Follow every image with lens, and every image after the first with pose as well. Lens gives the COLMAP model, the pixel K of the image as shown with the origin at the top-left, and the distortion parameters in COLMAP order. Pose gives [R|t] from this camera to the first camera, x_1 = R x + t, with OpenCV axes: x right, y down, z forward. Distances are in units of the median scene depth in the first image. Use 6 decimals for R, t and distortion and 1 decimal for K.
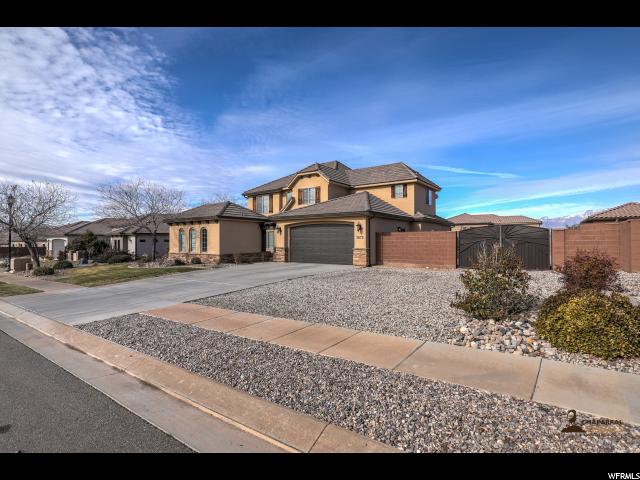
lens RADIAL K [[323.6, 0, 320.0], [0, 323.6, 240.0], [0, 0, 1]] dist [-0.020880, -0.000088]
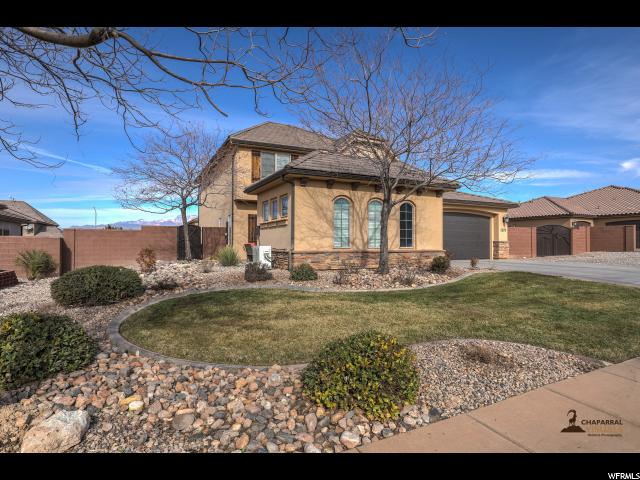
lens RADIAL K [[355.0, 0, 320.0], [0, 355.0, 240.0], [0, 0, 1]] dist [-0.001079, -0.000142]
pose [[0.493085, 0.013603, 0.869875, -0.829498], [-0.005539, 0.999907, -0.012496, 0.029989], [-0.869964, 0.001344, 0.493114, 0.748277]]
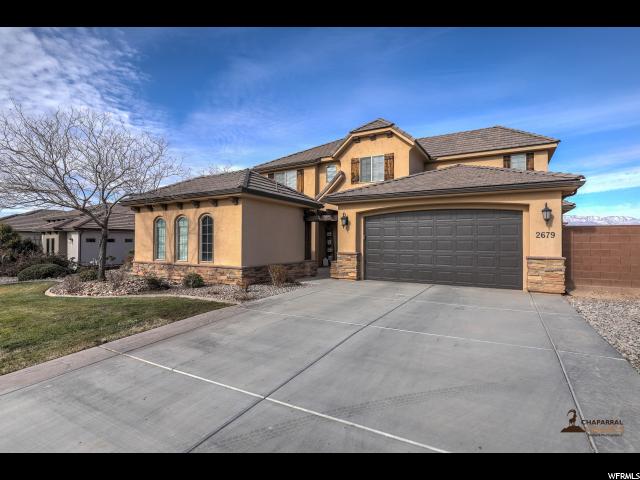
lens RADIAL K [[323.6, 0, 320.0], [0, 323.6, 240.0], [0, 0, 1]] dist [-0.020880, -0.000088]
pose [[0.996635, 0.008133, 0.081560, -0.198723], [-0.007369, 0.999926, -0.009667, 0.006043], [-0.081633, 0.009034, 0.996622, 0.429516]]
